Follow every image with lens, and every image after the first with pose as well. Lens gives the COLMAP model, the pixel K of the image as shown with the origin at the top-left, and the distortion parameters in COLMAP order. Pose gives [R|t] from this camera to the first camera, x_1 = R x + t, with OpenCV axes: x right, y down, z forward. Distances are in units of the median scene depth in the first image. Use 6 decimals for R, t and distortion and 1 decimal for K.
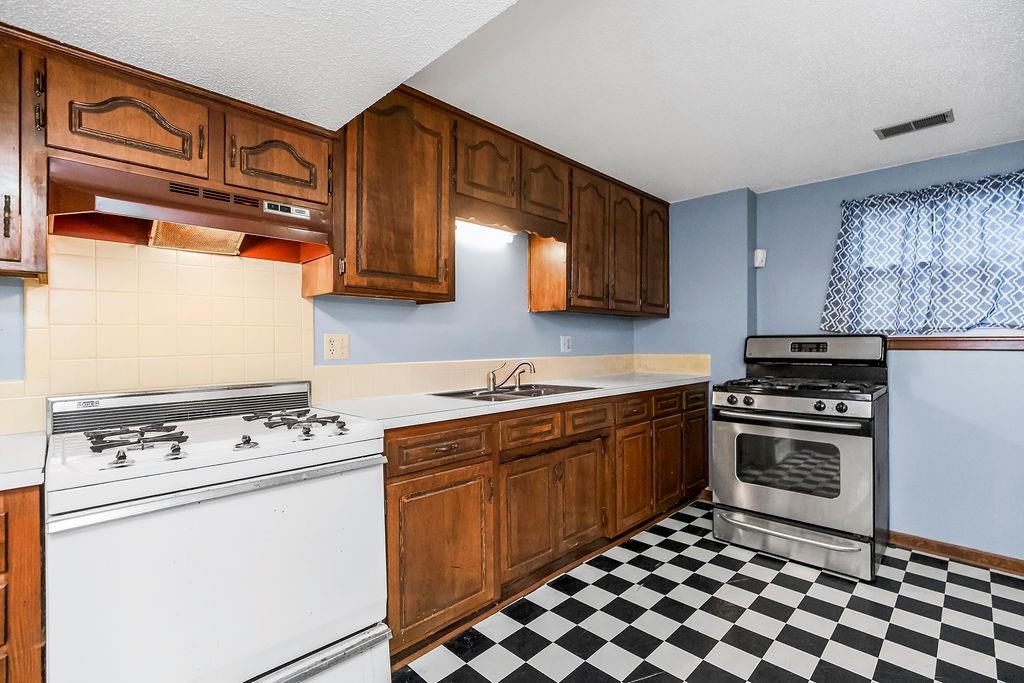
lens RADIAL K [[470.9, 0, 514.5], [0, 470.9, 343.6], [0, 0, 1]] dist [-0.009119, 0.002894]
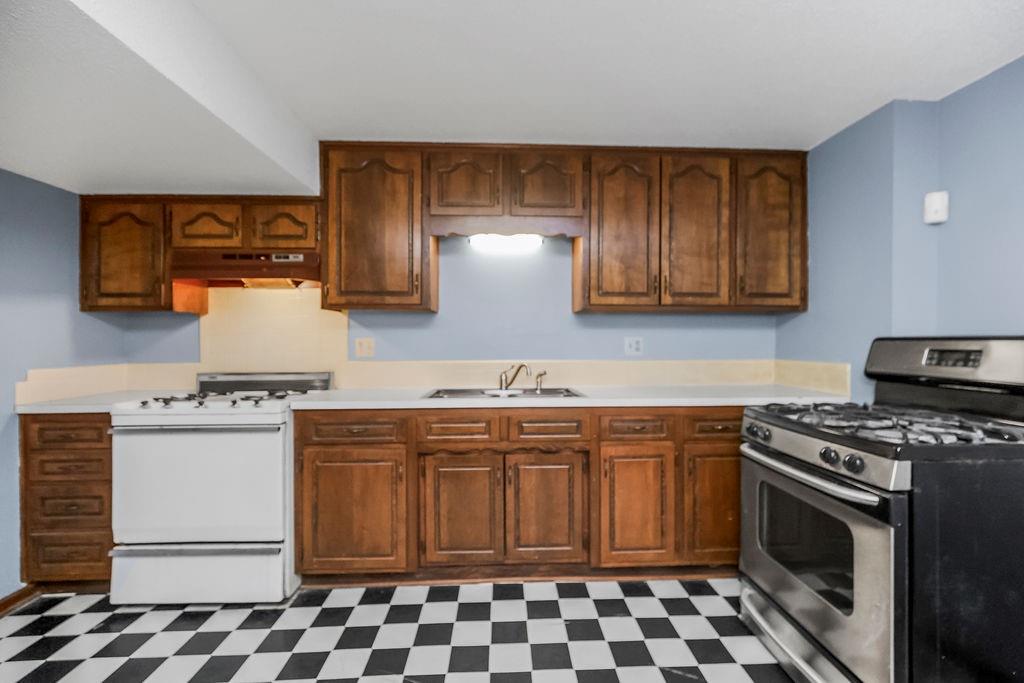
lens RADIAL K [[470.9, 0, 513.2], [0, 470.9, 339.5], [0, 0, 1]] dist [-0.009119, 0.002894]
pose [[0.733912, 0.002632, -0.679240, 0.883550], [-0.001868, 0.999997, 0.001857, -0.020826], [0.679242, -0.000094, 0.733914, 0.317588]]
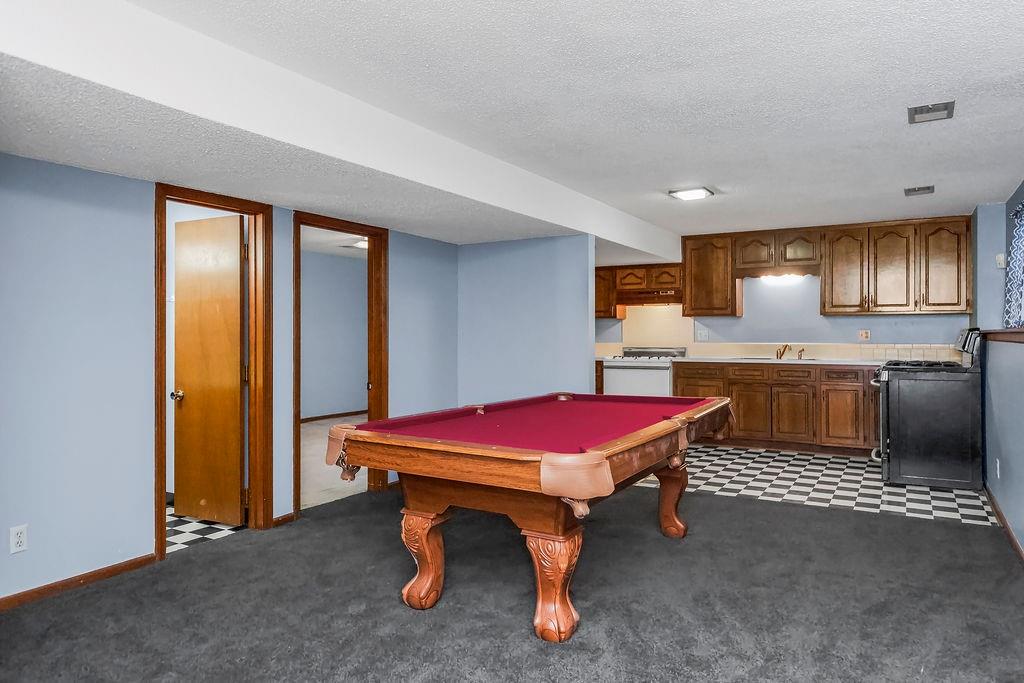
lens RADIAL K [[688.3, 0, 508.0], [0, 688.3, 336.7], [0, 0, 1]] dist [0.010196, -0.000372]
pose [[0.247335, 0.008118, -0.968896, 3.123817], [-0.001470, 0.999967, 0.008003, -0.015279], [0.968929, -0.000555, 0.247339, -0.993464]]
